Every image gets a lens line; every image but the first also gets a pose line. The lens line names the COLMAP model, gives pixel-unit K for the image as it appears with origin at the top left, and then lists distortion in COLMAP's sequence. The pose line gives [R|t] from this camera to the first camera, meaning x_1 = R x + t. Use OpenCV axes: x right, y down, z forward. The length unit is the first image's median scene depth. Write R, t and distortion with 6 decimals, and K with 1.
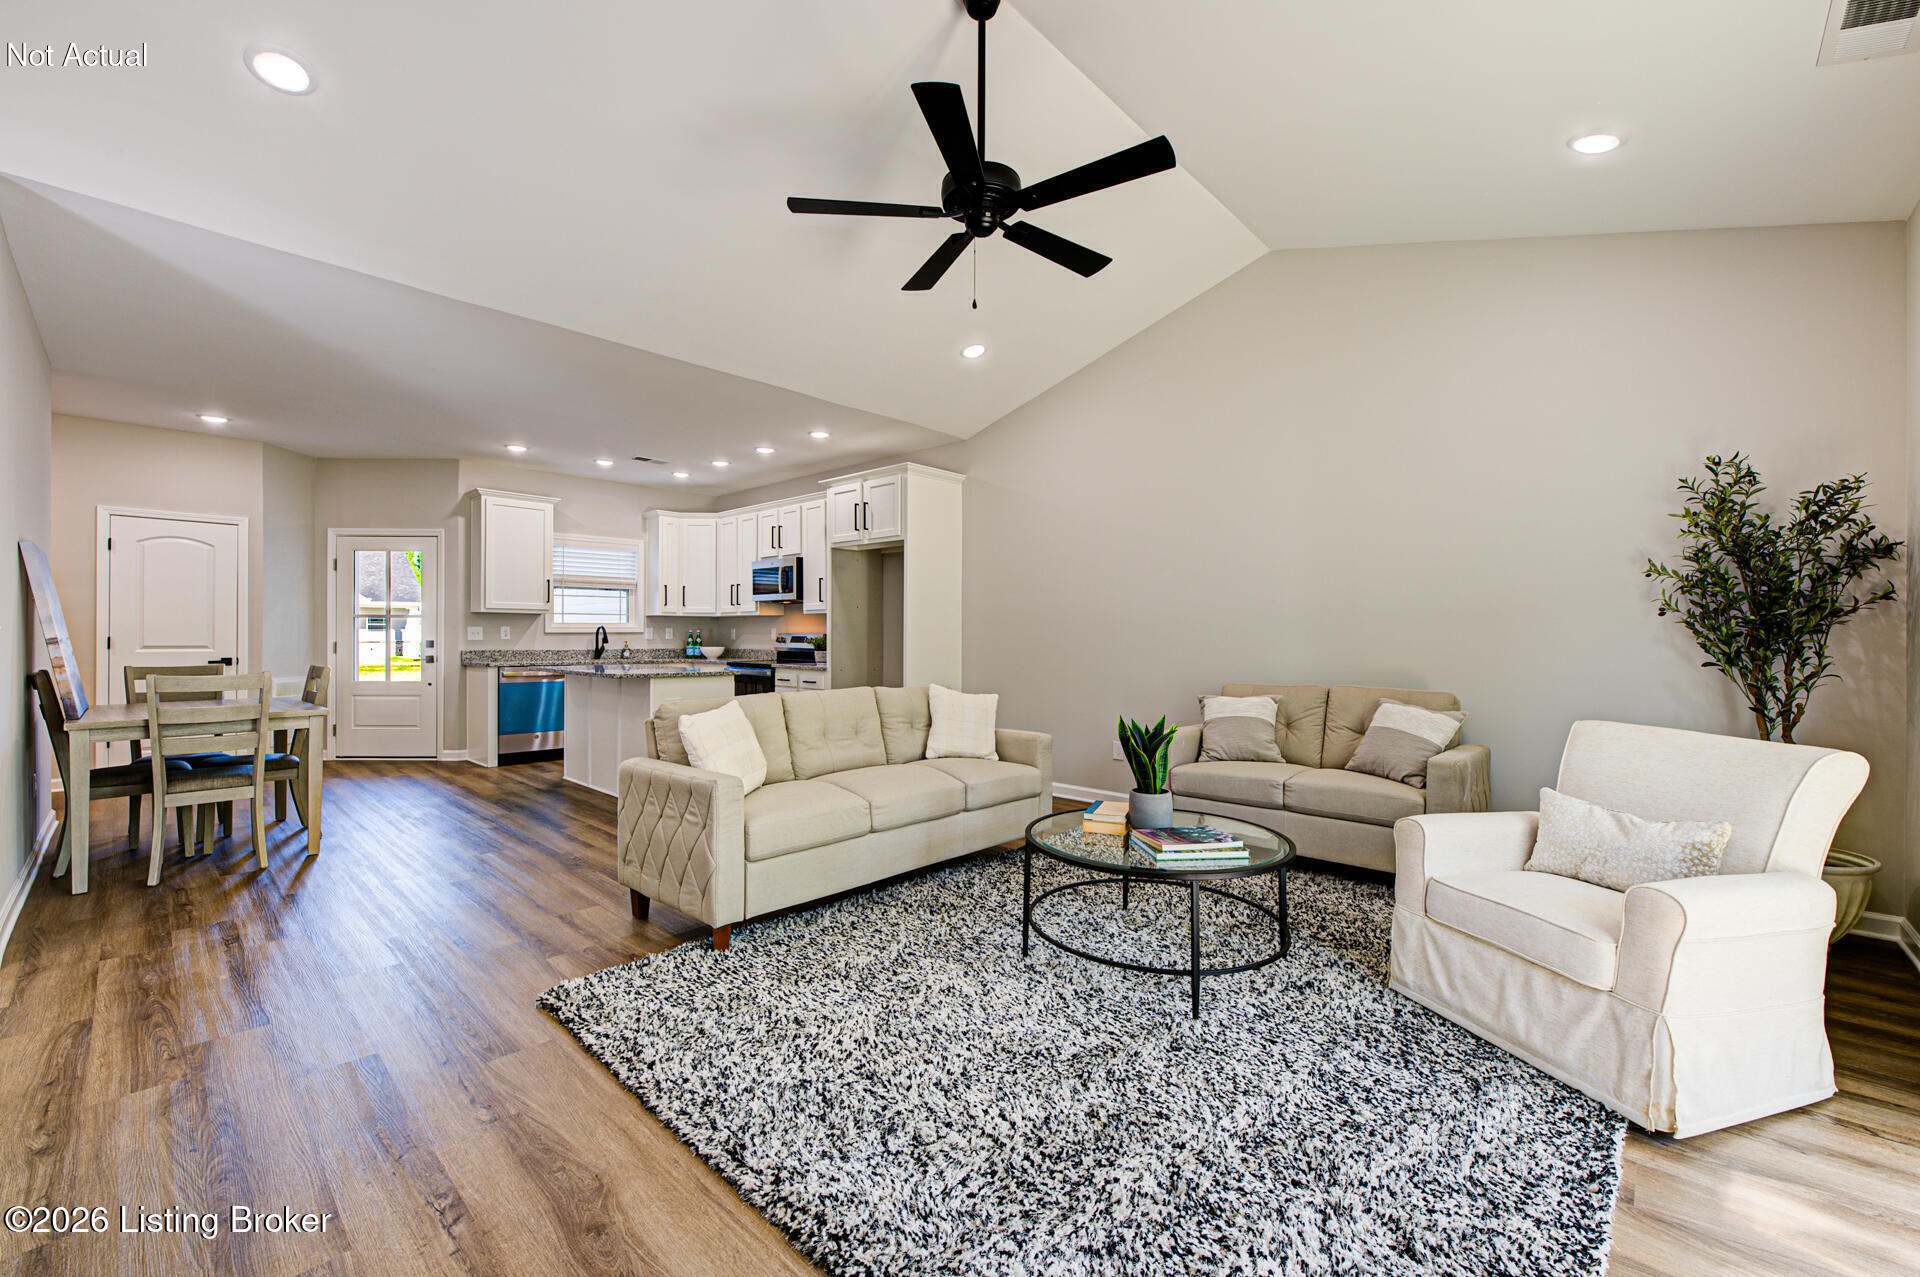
lens RADIAL K [[773.3, 0, 954.6], [0, 773.3, 636.0], [0, 0, 1]] dist [0.001815, 0.000429]
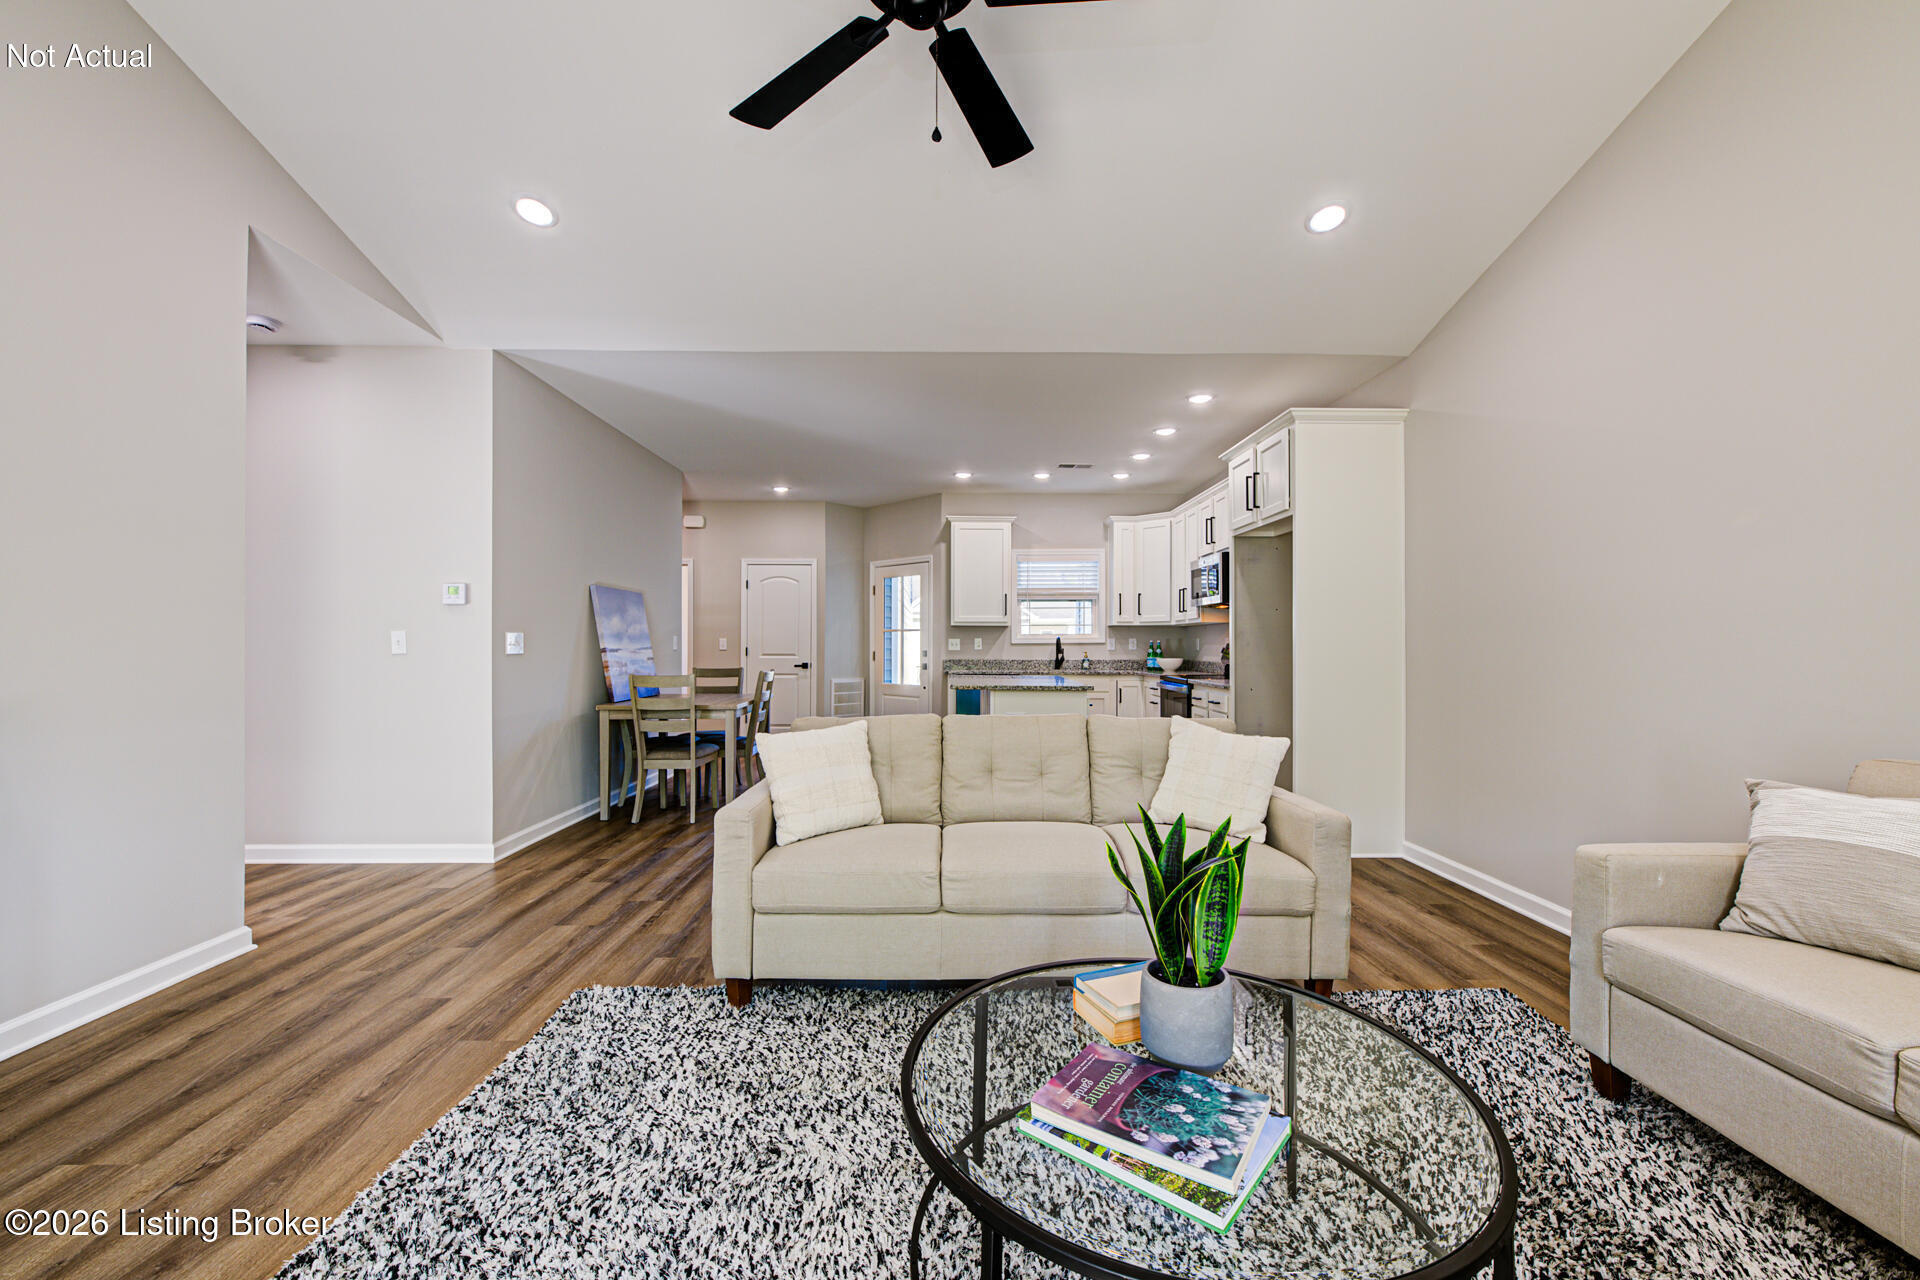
lens RADIAL K [[767.7, 0, 954.9], [0, 767.7, 639.8], [0, 0, 1]] dist [-0.001989, 0.000048]
pose [[0.695014, -0.007190, -0.718960, 0.343473], [0.001266, 0.999961, -0.008777, -0.000569], [0.718995, 0.005190, 0.694996, 0.392719]]
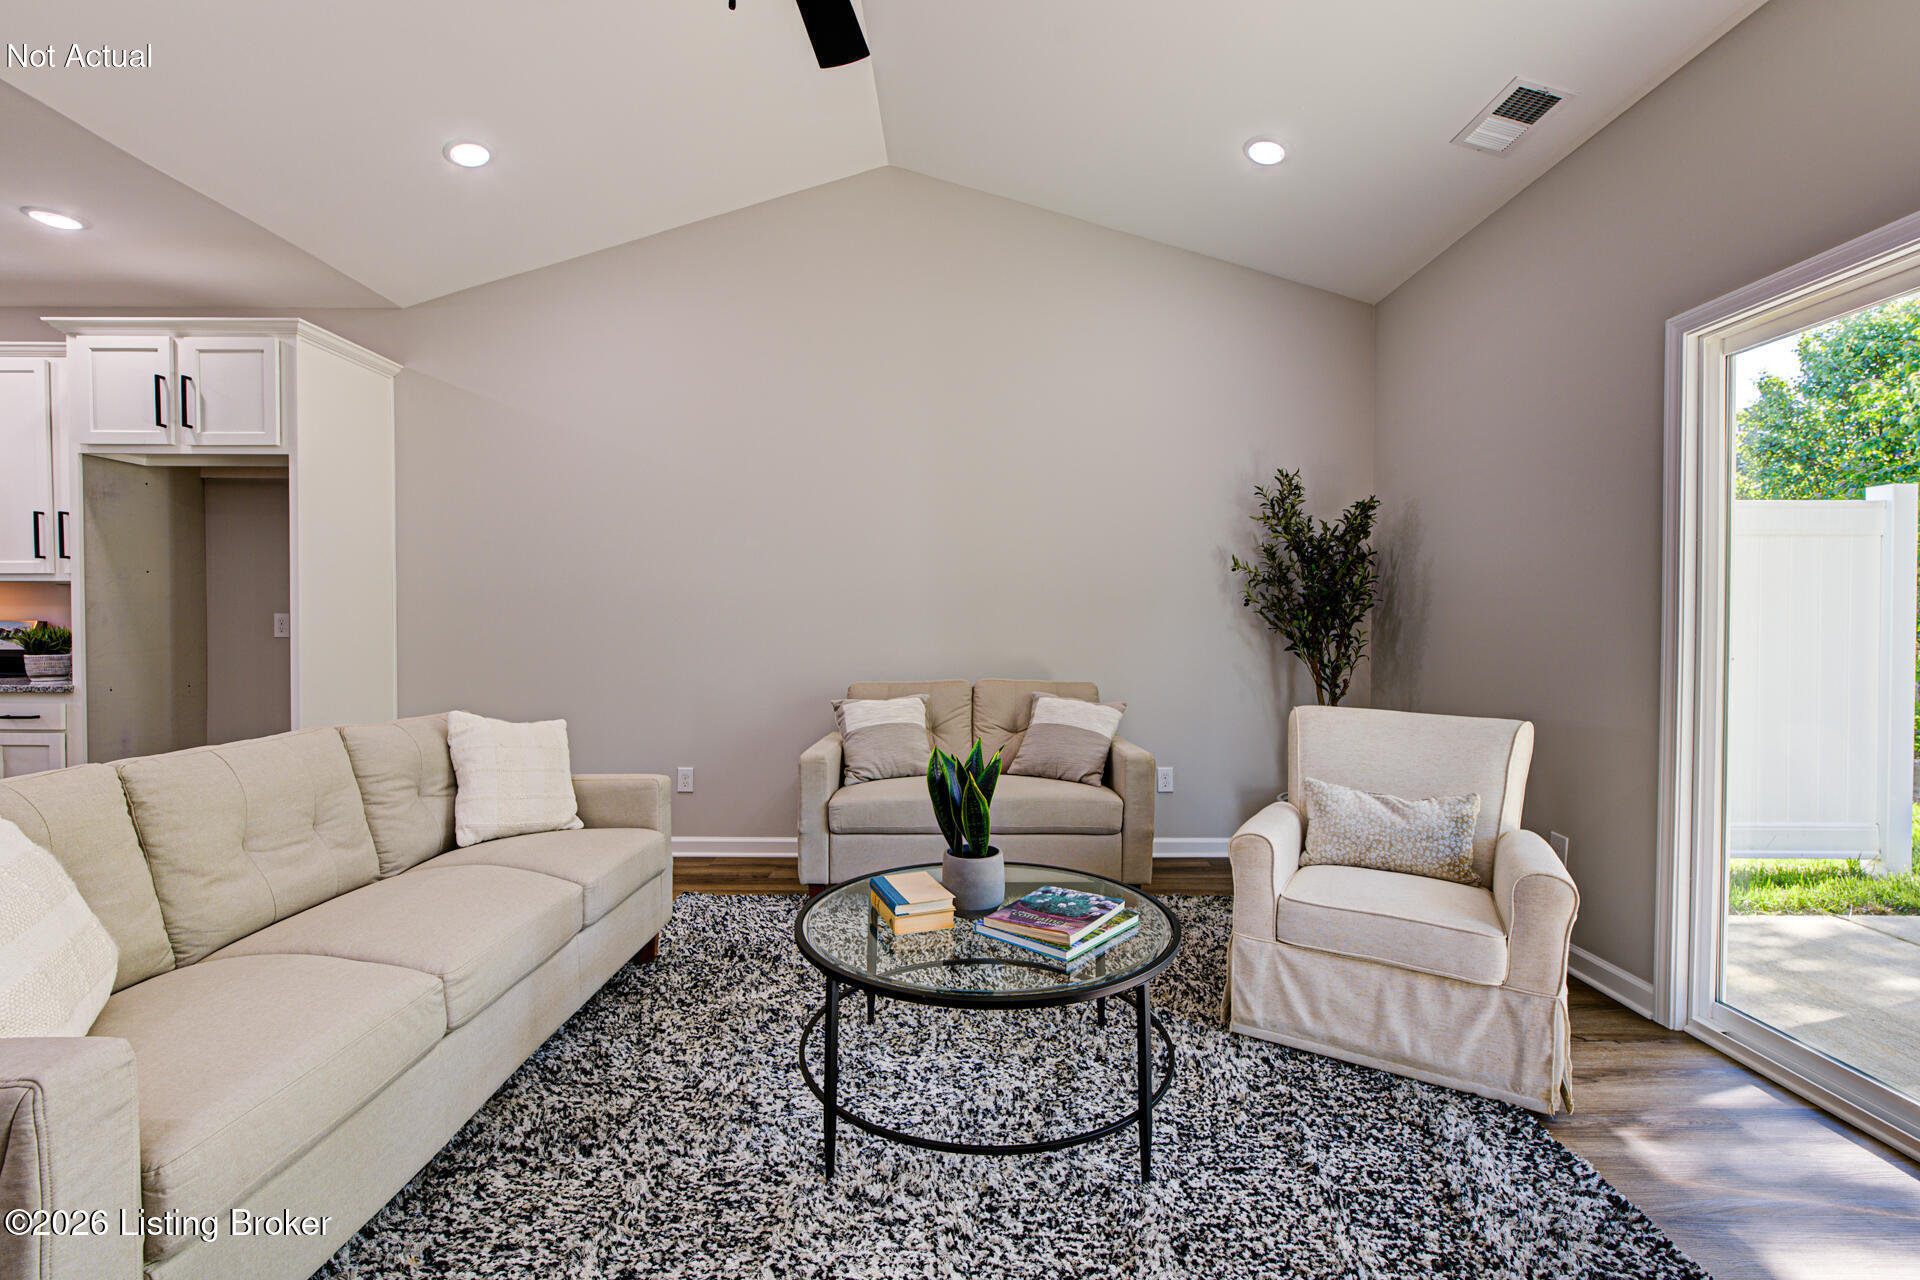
lens RADIAL K [[826.2, 0, 957.5], [0, 826.2, 638.1], [0, 0, 1]] dist [-0.000914, 0.000272]
pose [[0.734540, -0.012985, 0.678441, -0.172853], [0.001199, 0.999840, 0.017838, -0.001057], [-0.678564, -0.012290, 0.734438, 0.327957]]
